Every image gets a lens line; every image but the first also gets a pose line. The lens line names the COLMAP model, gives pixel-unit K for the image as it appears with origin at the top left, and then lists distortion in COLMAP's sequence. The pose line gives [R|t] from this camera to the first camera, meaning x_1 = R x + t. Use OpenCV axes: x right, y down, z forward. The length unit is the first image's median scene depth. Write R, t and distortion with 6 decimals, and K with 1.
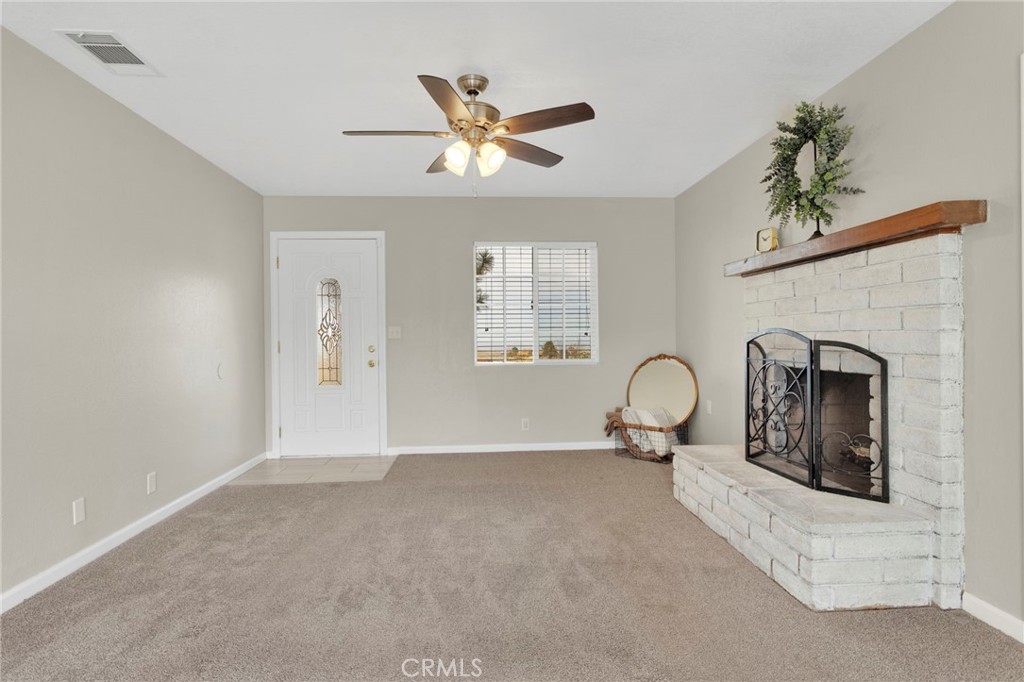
lens RADIAL K [[550.4, 0, 514.5], [0, 550.4, 331.3], [0, 0, 1]] dist [0.001722, 0.001783]
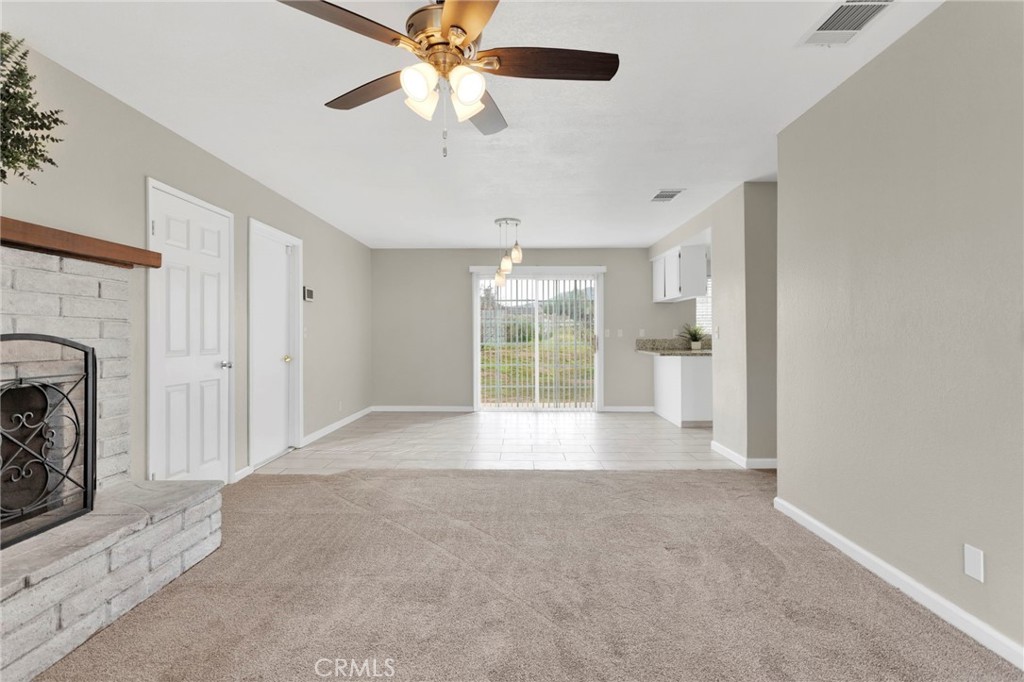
lens RADIAL K [[481.8, 0, 511.7], [0, 481.8, 335.2], [0, 0, 1]] dist [0.002125, 0.001110]
pose [[-0.996524, 0.015572, 0.081835, -0.175519], [0.014552, 0.999809, -0.013049, 0.012246], [-0.082022, -0.011813, -0.996560, 1.368755]]
